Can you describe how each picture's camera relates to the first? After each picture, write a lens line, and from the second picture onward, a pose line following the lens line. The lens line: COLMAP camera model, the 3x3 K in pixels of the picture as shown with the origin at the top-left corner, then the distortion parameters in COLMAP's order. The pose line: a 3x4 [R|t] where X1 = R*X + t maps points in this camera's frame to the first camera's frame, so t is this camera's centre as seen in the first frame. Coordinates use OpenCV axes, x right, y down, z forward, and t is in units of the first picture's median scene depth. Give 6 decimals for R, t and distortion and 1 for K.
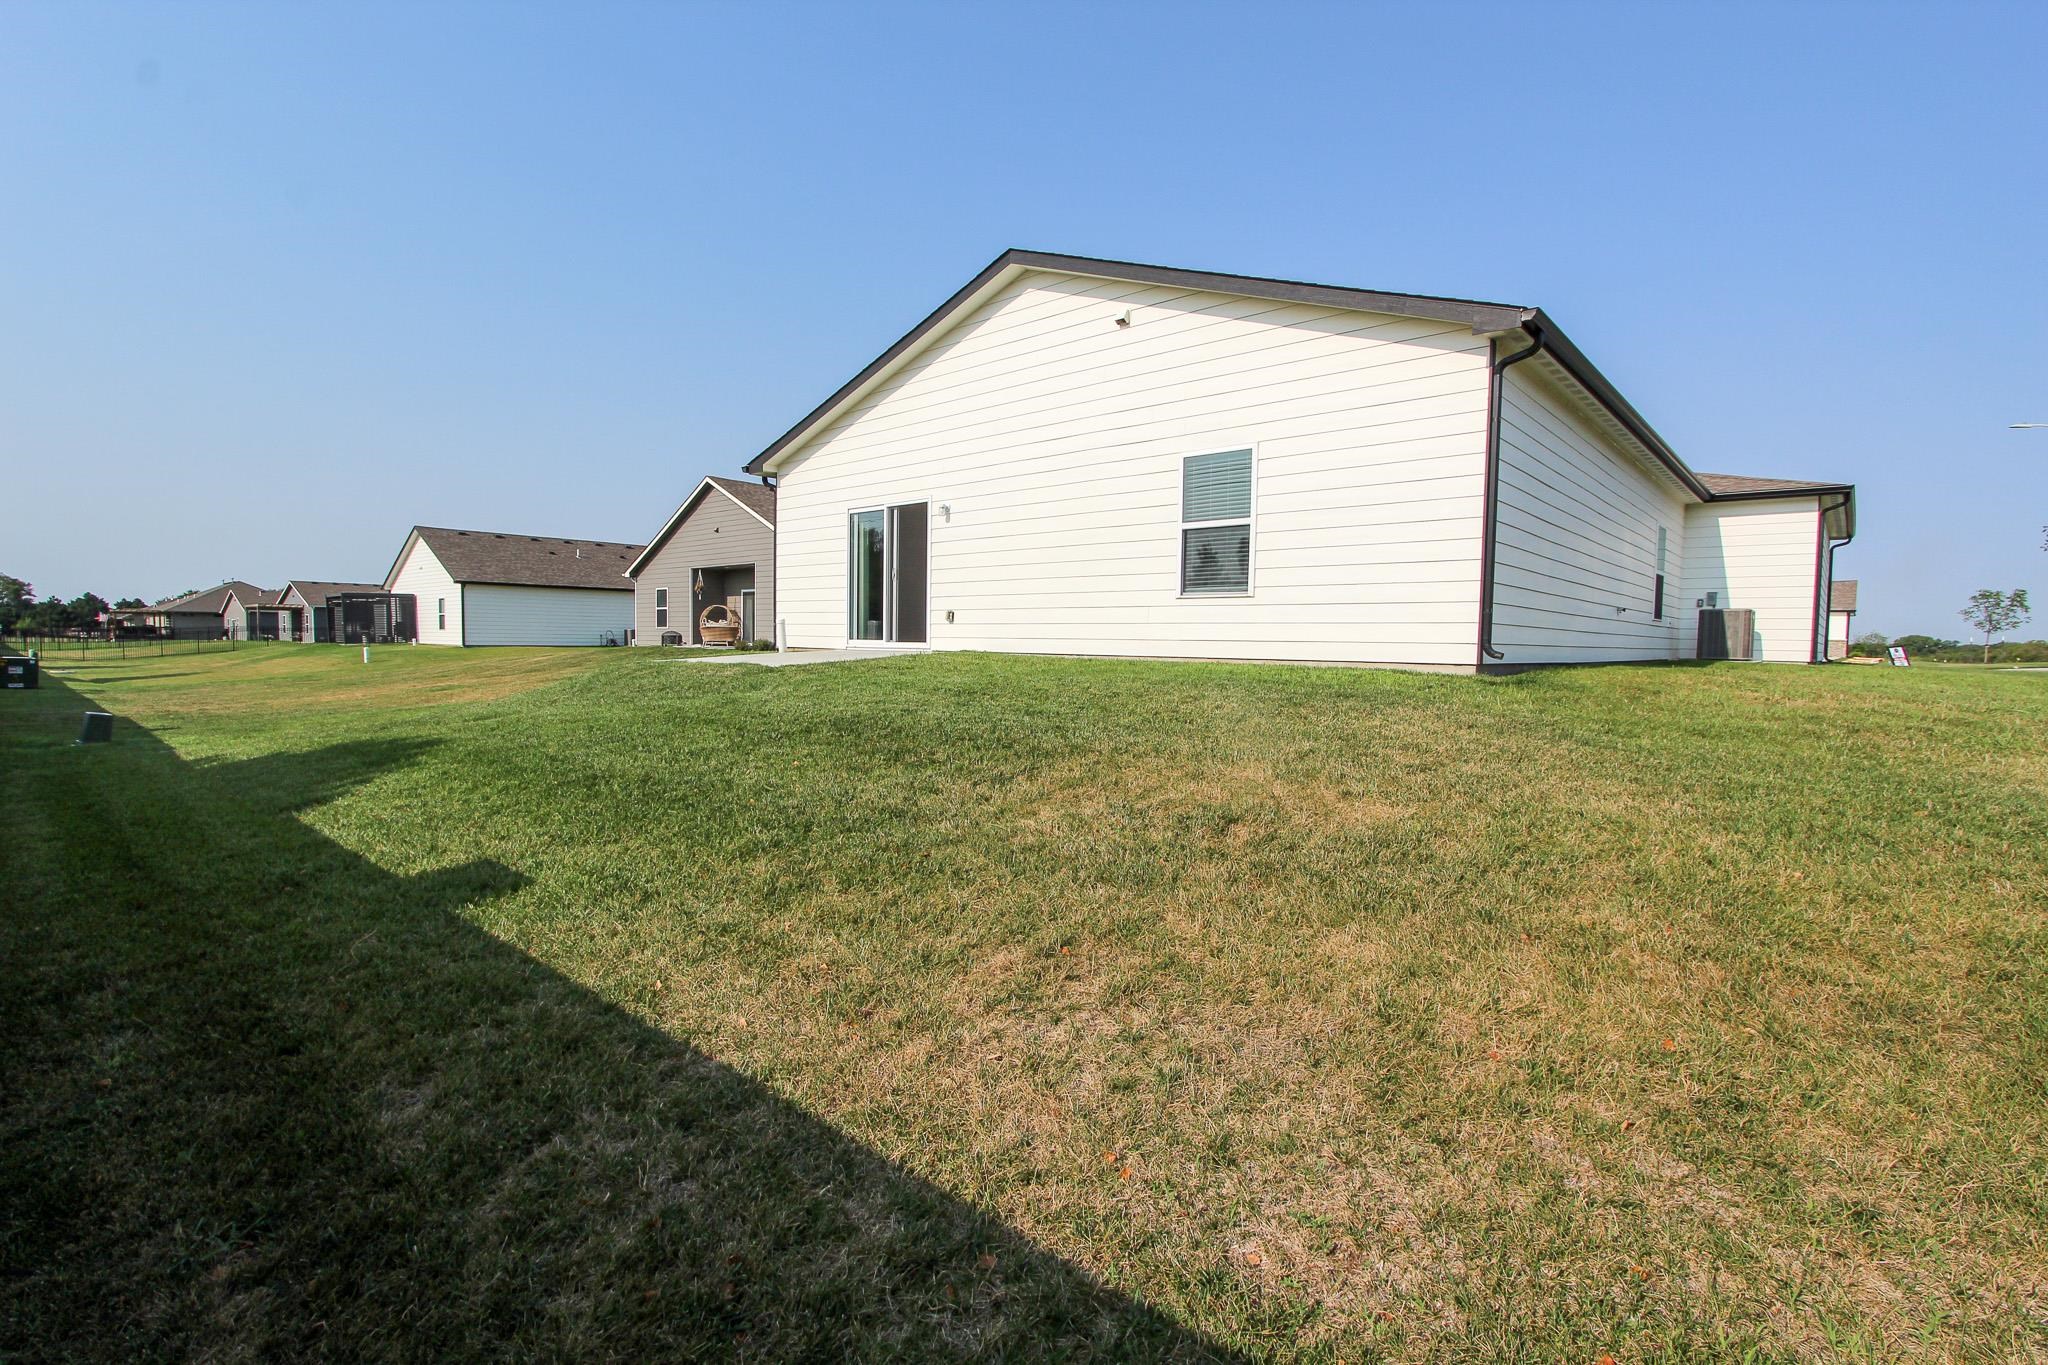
lens RADIAL K [[943.0, 0, 1028.2], [0, 943.0, 697.3], [0, 0, 1]] dist [-0.015491, 0.001213]
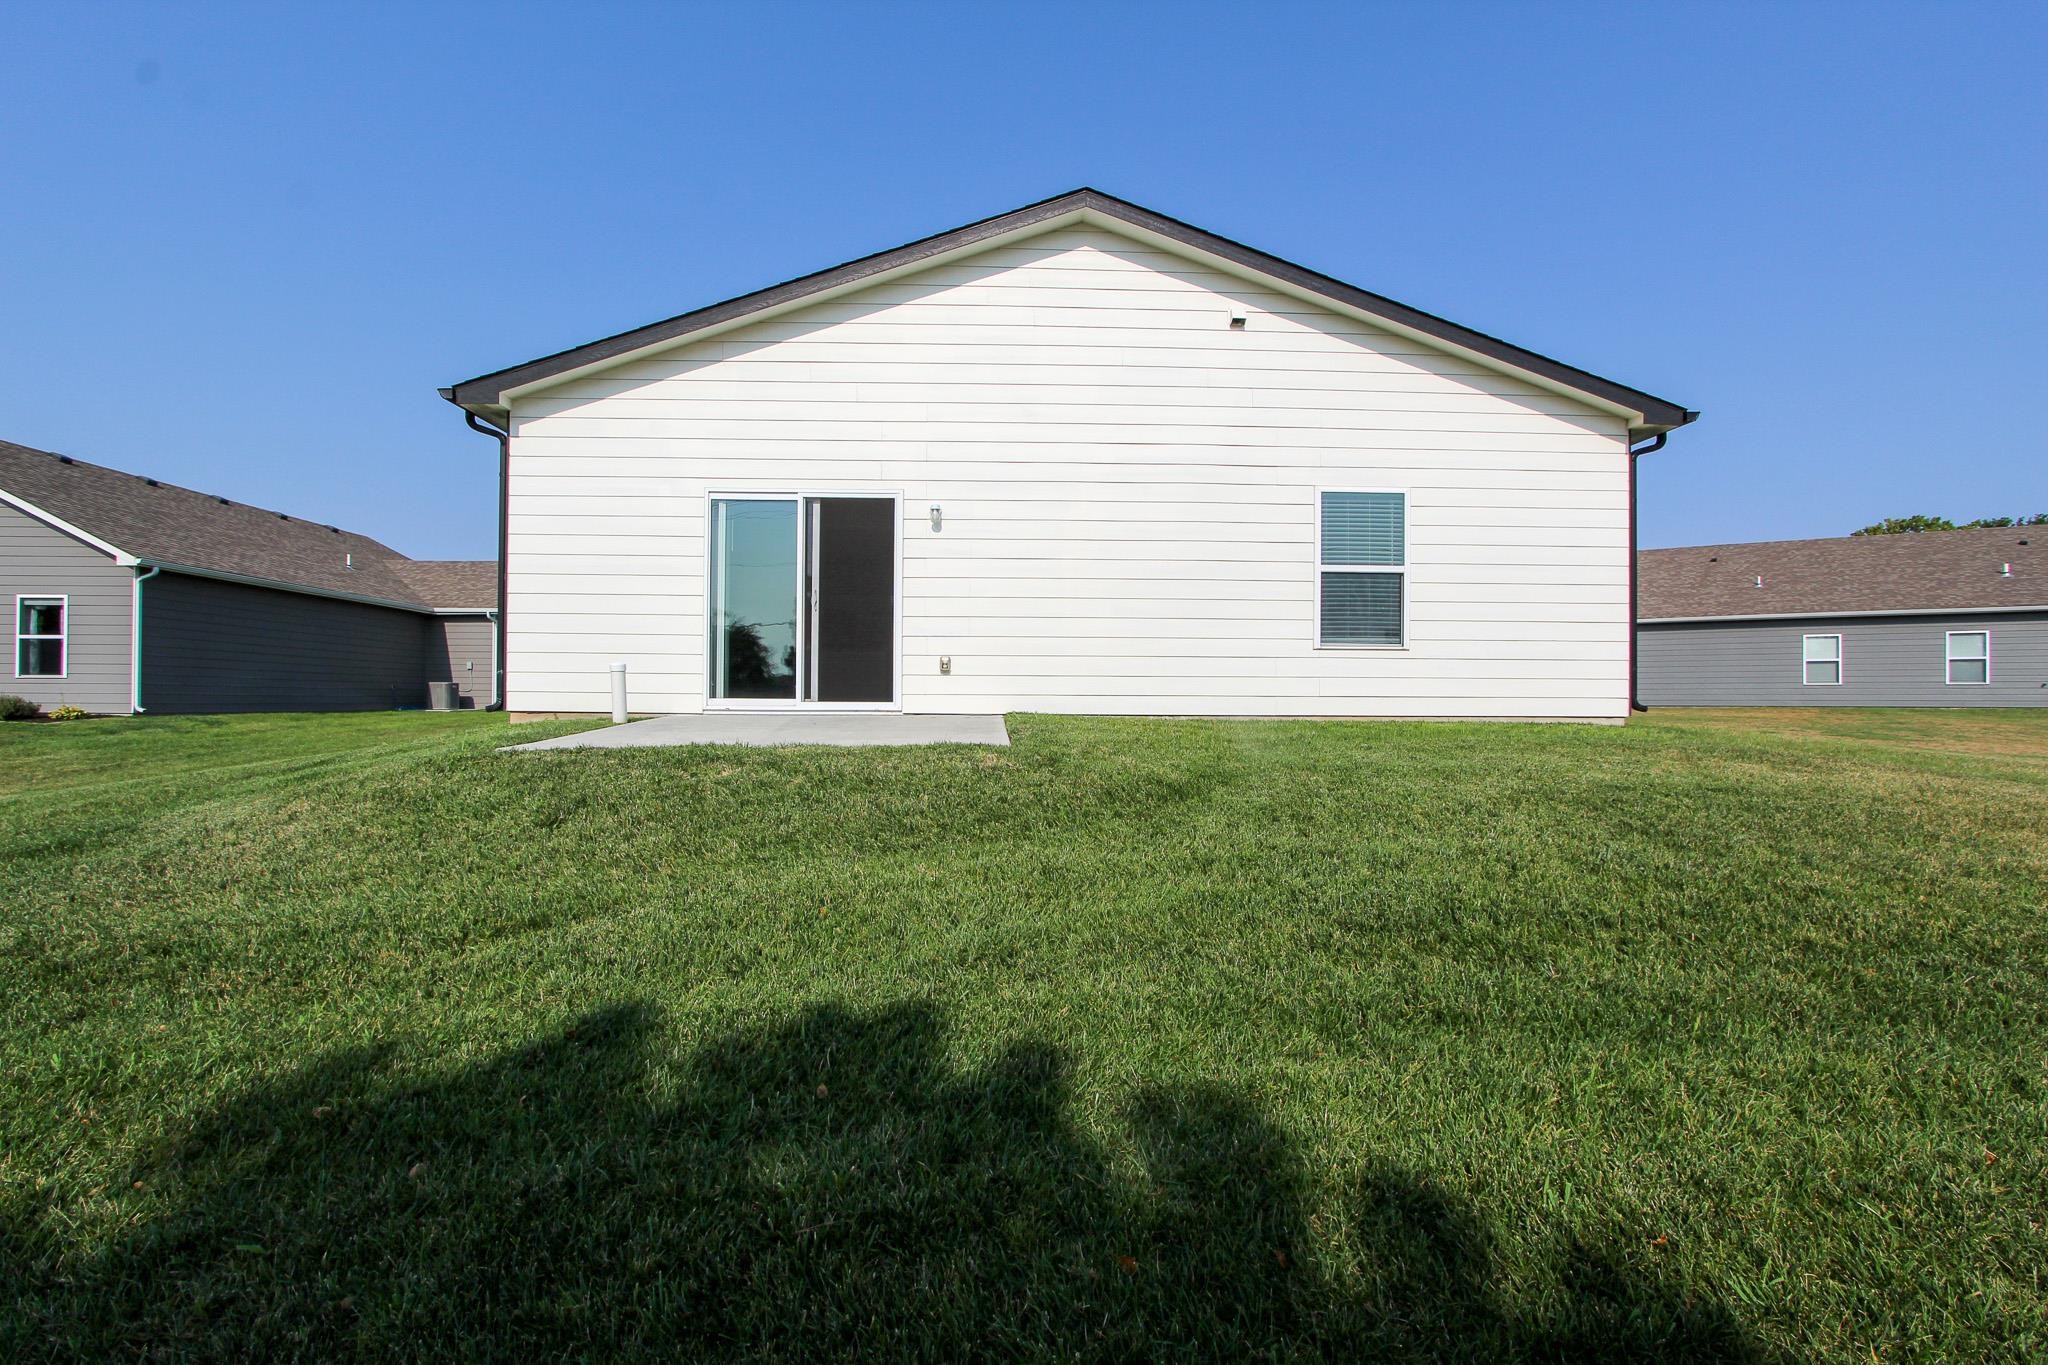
lens RADIAL K [[943.0, 0, 1025.7], [0, 943.0, 692.0], [0, 0, 1]] dist [-0.015491, 0.001213]
pose [[0.723400, -0.006177, 0.690401, -0.639212], [0.045349, 0.998226, -0.038585, -0.043078], [-0.688938, 0.059221, 0.722397, 0.549388]]
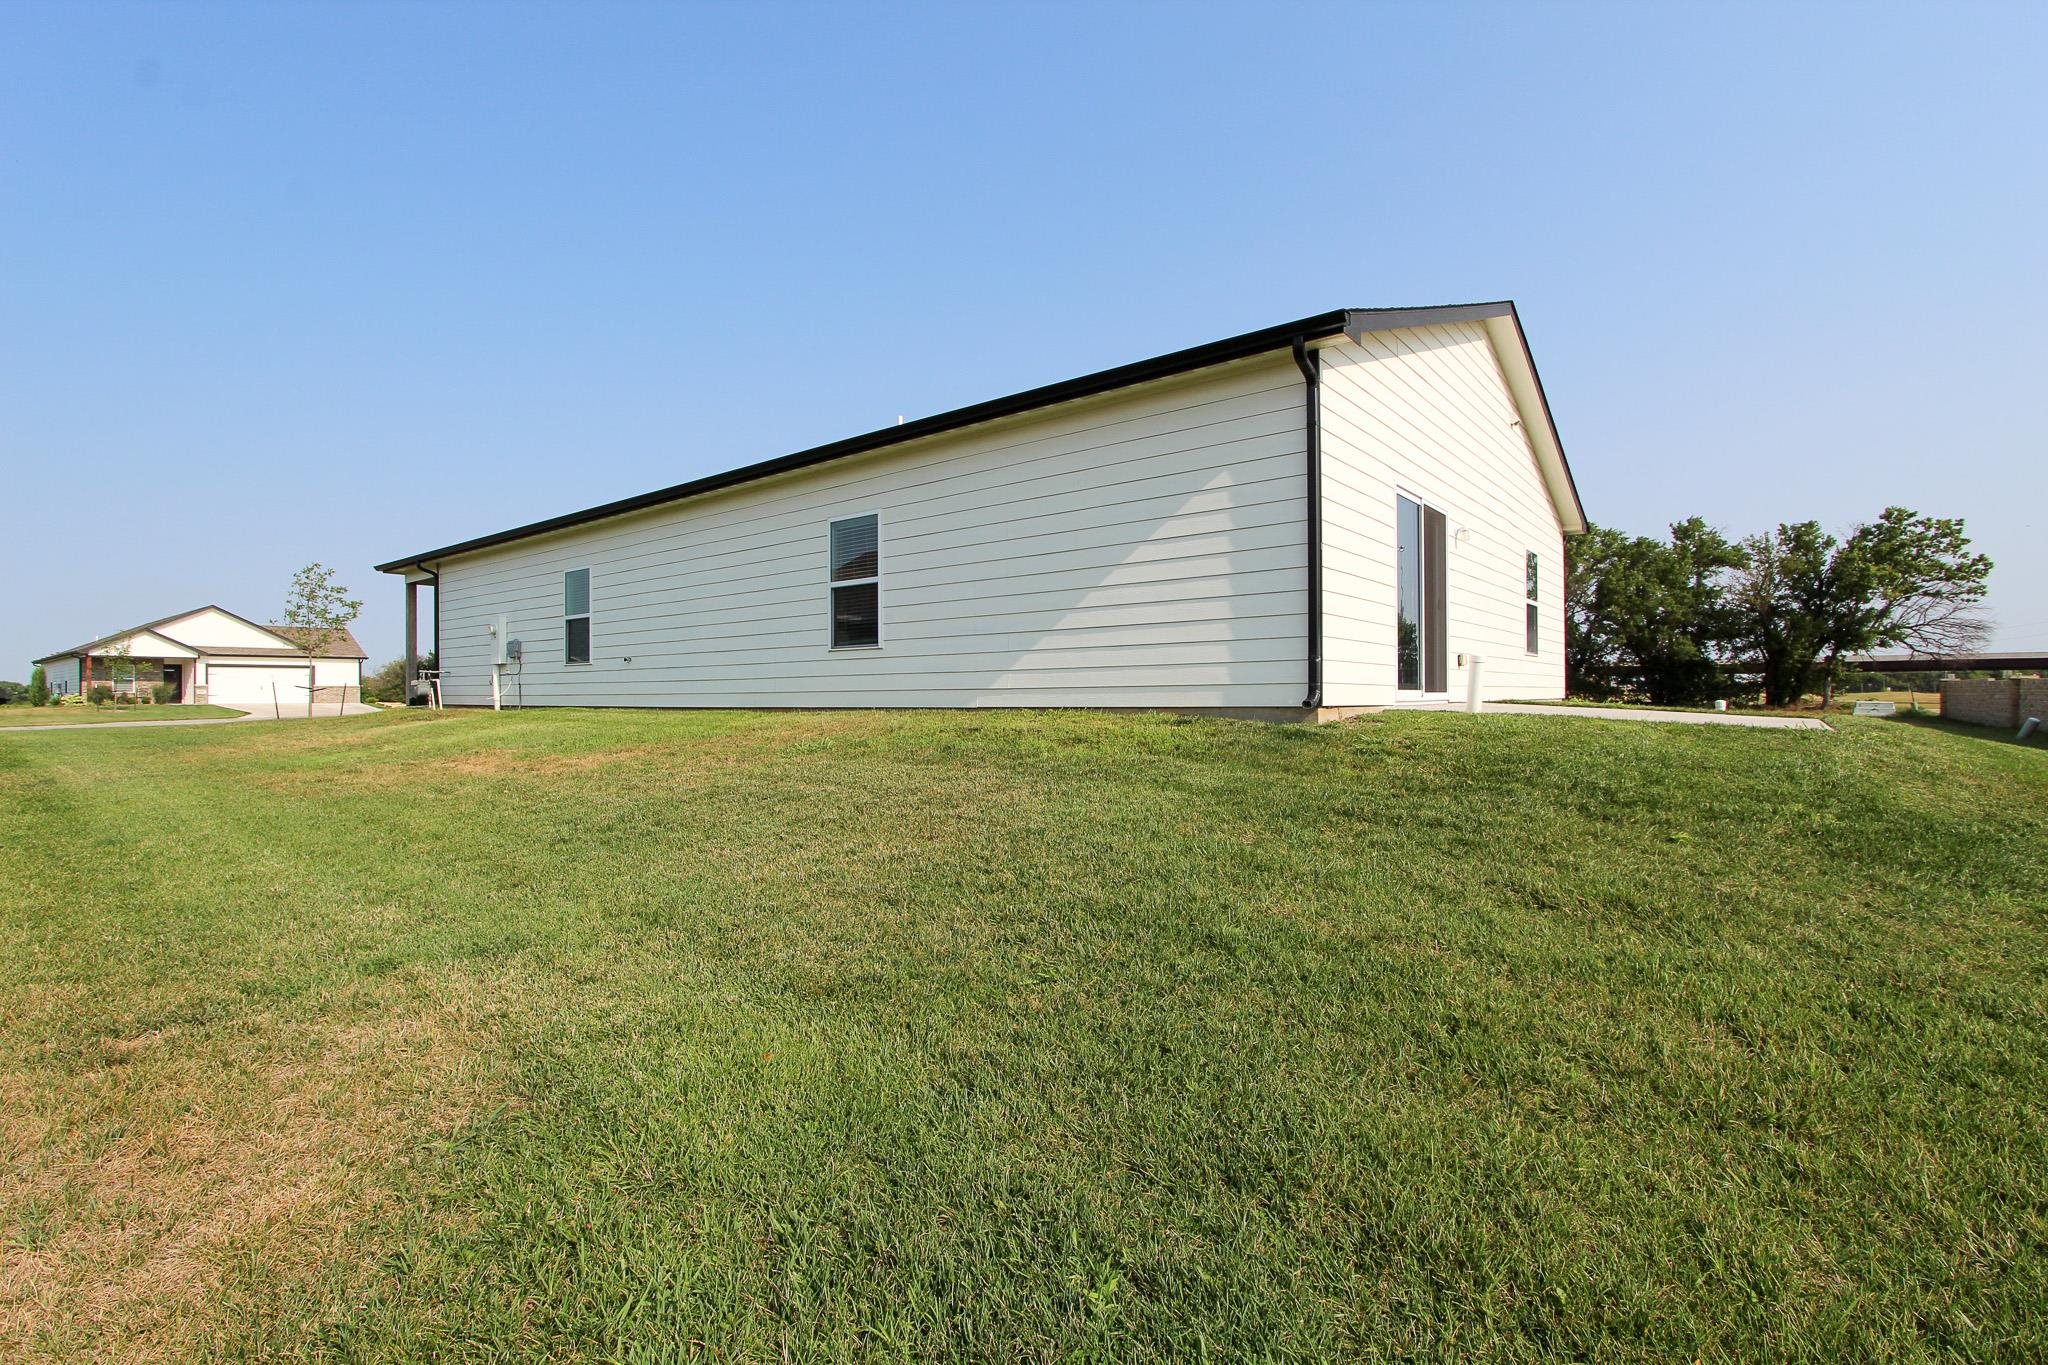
lens RADIAL K [[943.0, 0, 1025.2], [0, 943.0, 686.5], [0, 0, 1]] dist [-0.015491, 0.001213]
pose [[-0.042769, -0.005005, 0.999072, -1.097946], [0.062784, 0.997998, 0.007687, -0.113817], [-0.997110, 0.063055, -0.042369, 1.736299]]
